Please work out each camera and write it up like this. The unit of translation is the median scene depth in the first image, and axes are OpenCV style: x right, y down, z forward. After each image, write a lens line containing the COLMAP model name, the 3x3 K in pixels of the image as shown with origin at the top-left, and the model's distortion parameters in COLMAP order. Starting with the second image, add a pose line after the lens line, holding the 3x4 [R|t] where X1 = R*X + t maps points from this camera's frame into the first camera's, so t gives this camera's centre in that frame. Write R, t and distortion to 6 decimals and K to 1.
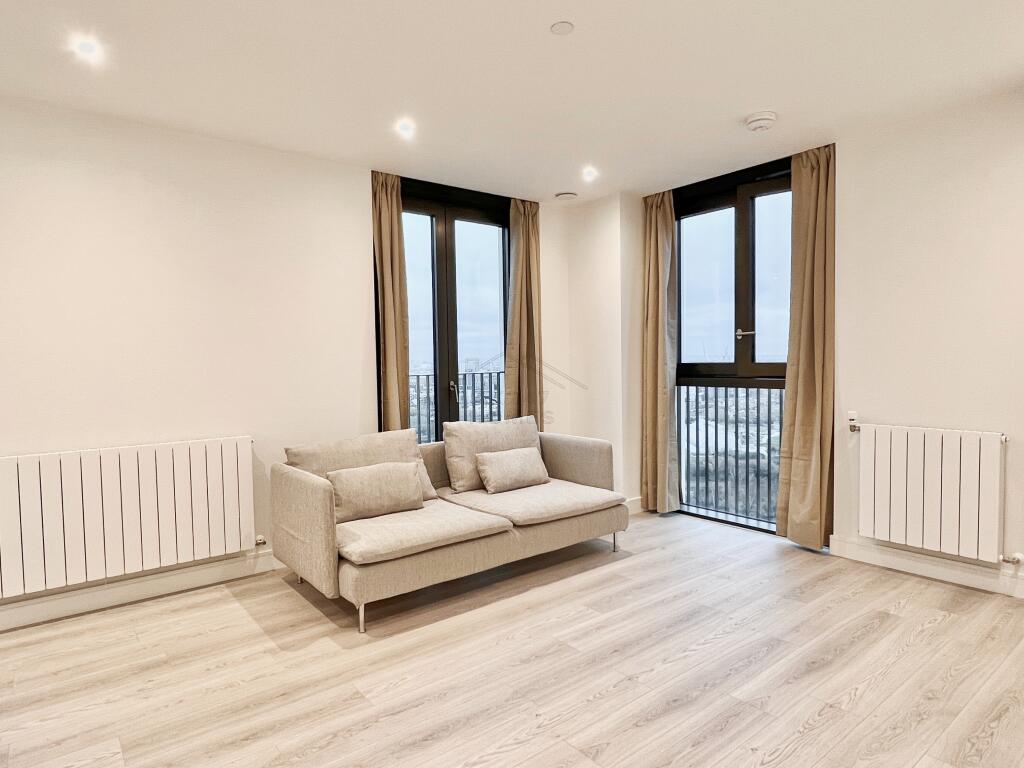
lens RADIAL K [[603.7, 0, 507.5], [0, 603.7, 379.1], [0, 0, 1]] dist [-0.002722, 0.002615]
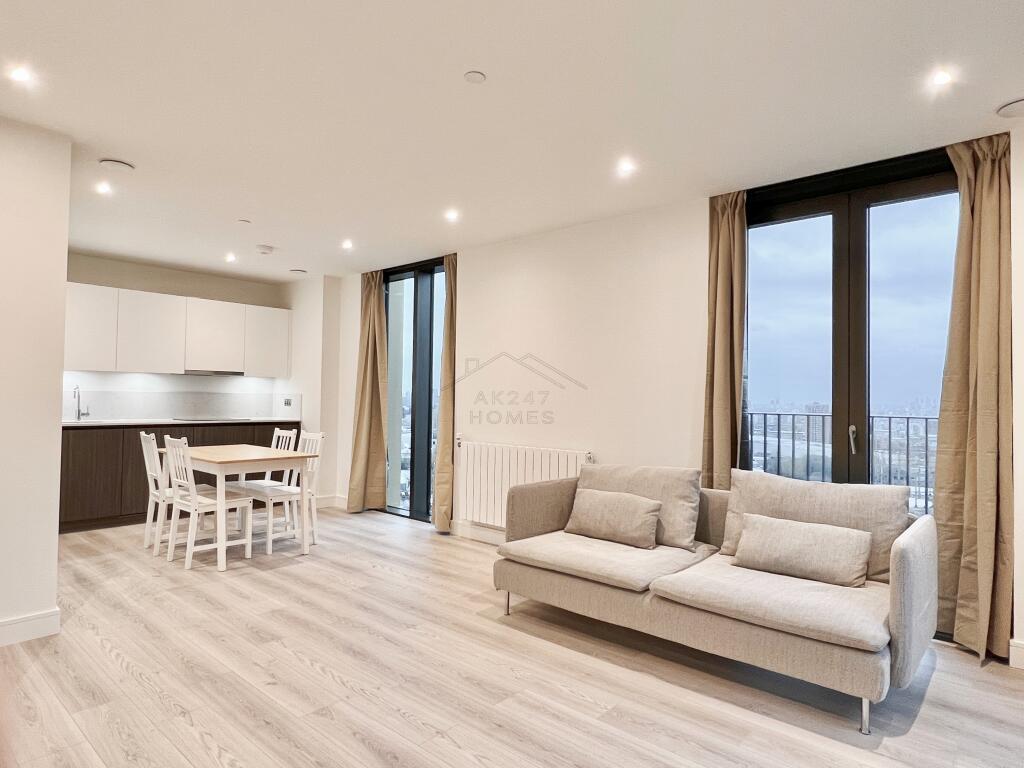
lens RADIAL K [[603.7, 0, 502.3], [0, 603.7, 382.5], [0, 0, 1]] dist [-0.002722, 0.002615]
pose [[0.177762, 0.000535, -0.984073, 0.872458], [-0.052603, 0.998575, -0.008959, -0.032128], [0.982667, 0.053358, 0.177537, 0.688928]]
